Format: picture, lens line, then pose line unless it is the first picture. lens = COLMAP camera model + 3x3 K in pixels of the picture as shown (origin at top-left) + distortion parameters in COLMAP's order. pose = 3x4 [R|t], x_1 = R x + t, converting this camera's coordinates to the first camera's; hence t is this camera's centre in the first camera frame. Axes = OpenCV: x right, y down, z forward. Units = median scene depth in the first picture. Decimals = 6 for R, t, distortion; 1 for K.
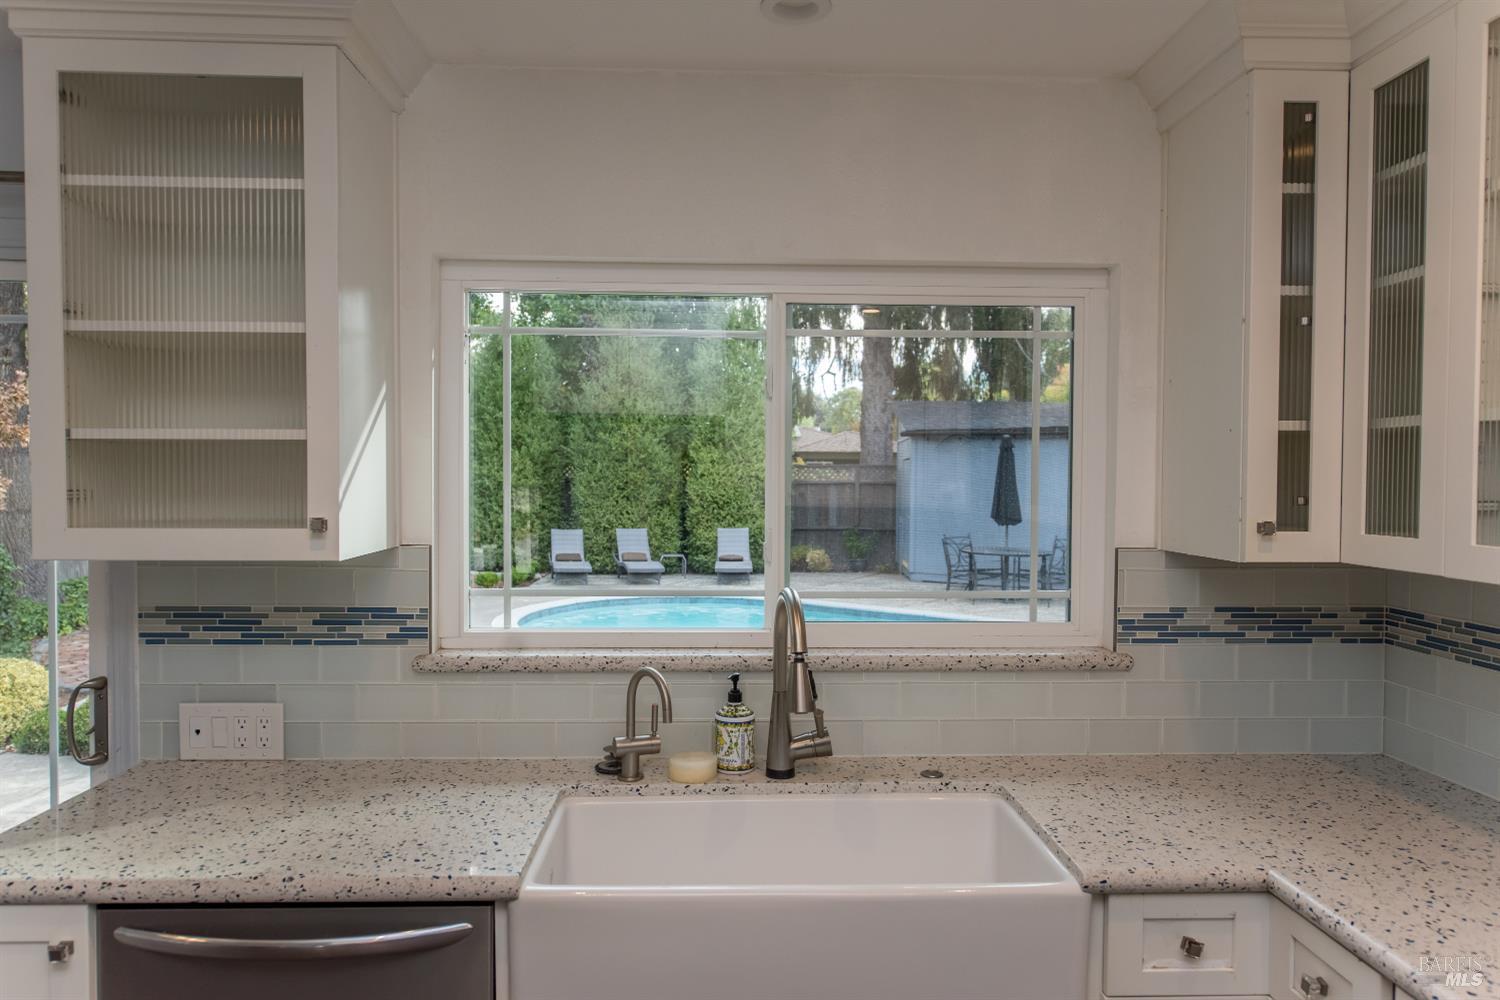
lens RADIAL K [[989.4, 0, 750.8], [0, 989.4, 501.9], [0, 0, 1]] dist [0.000358, -0.000606]
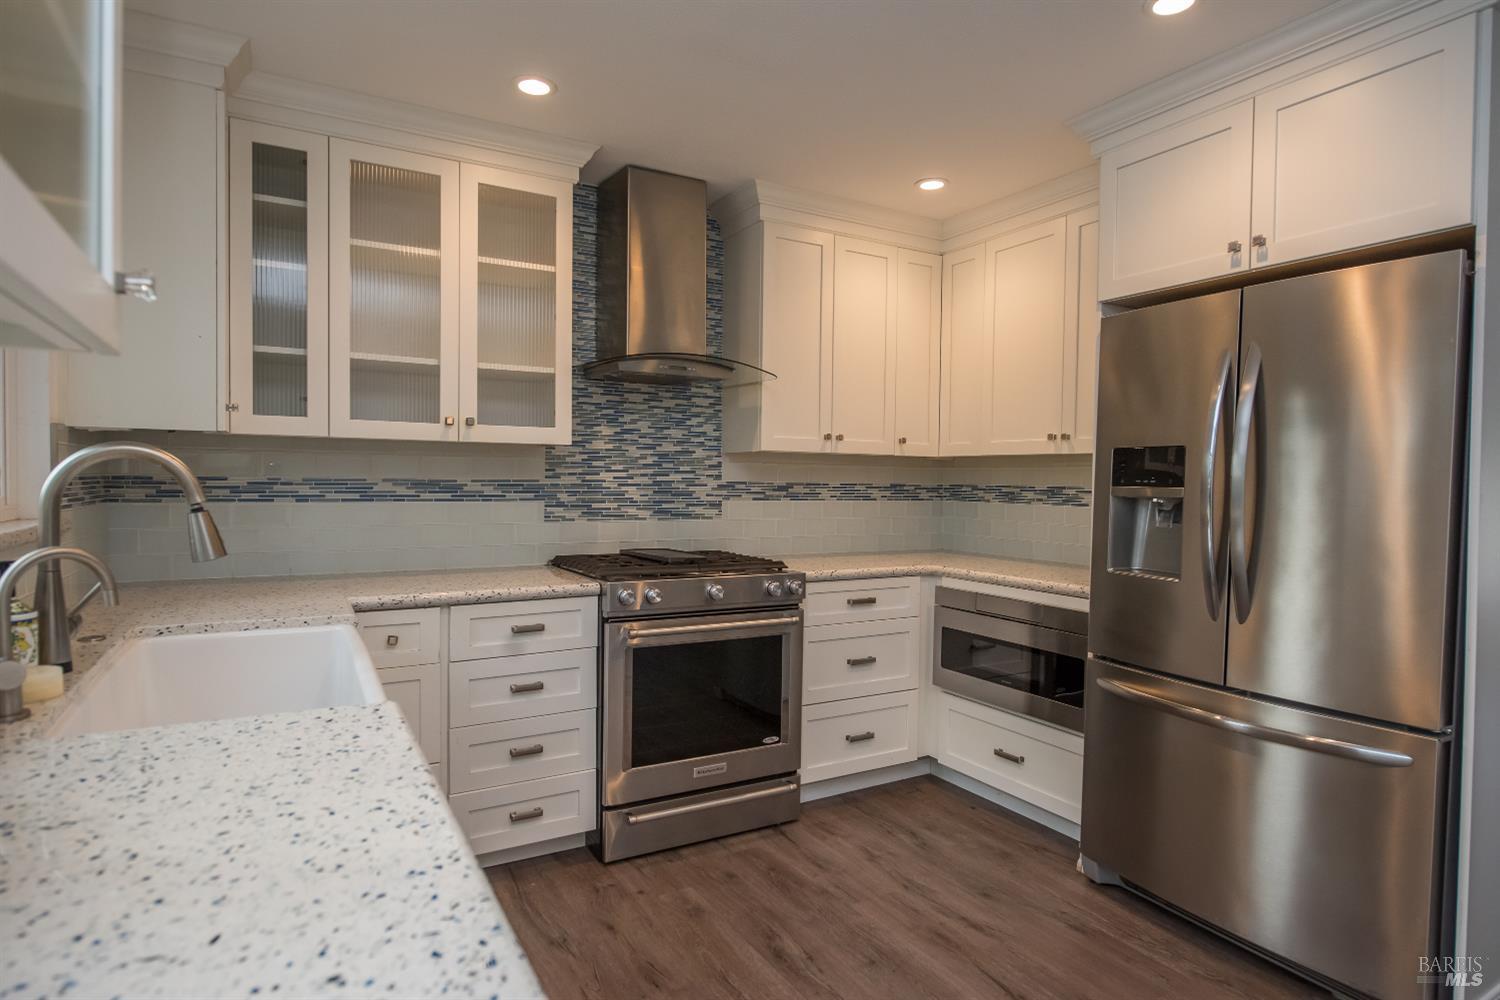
lens RADIAL K [[825.7, 0, 750.0], [0, 825.7, 500.0], [0, 0, 1]] dist [-0.000624, 0.000001]
pose [[-0.457210, -0.034842, 0.888676, -0.839449], [0.007950, 0.999032, 0.043259, 0.103755], [-0.889323, 0.026844, -0.456491, 0.777249]]
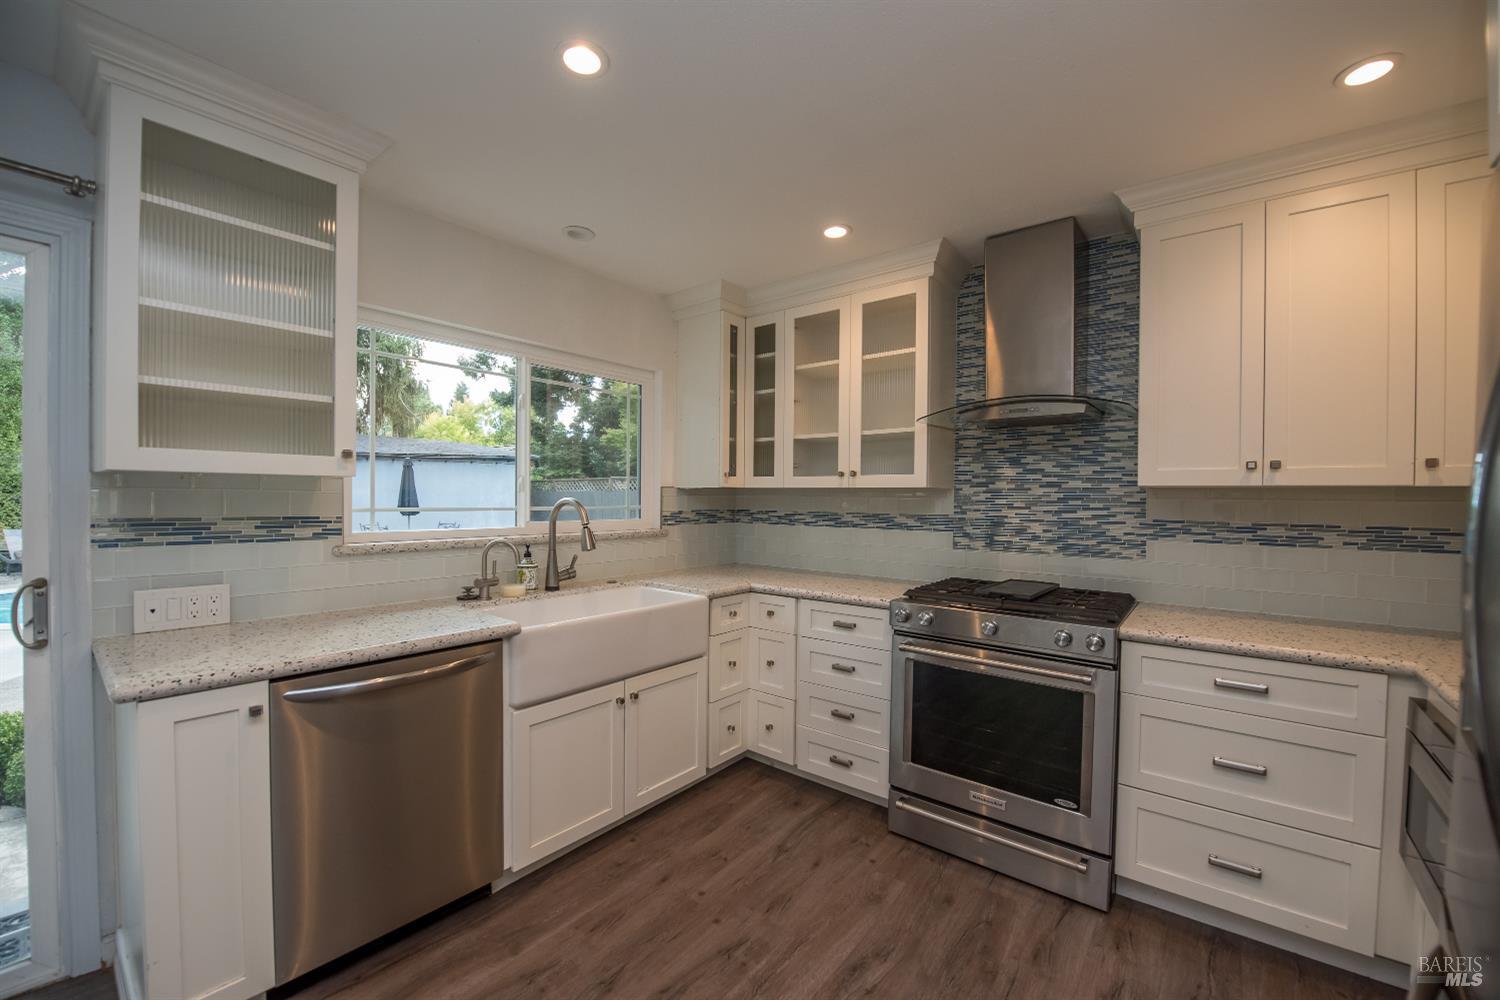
lens RADIAL K [[595.7, 0, 751.6], [0, 595.7, 504.2], [0, 0, 1]] dist [-0.018570, -0.000447]
pose [[0.657425, -0.008529, 0.753472, -0.628173], [0.013920, 0.999903, -0.000827, 0.100070], [-0.753391, 0.011033, 0.657480, -0.143025]]
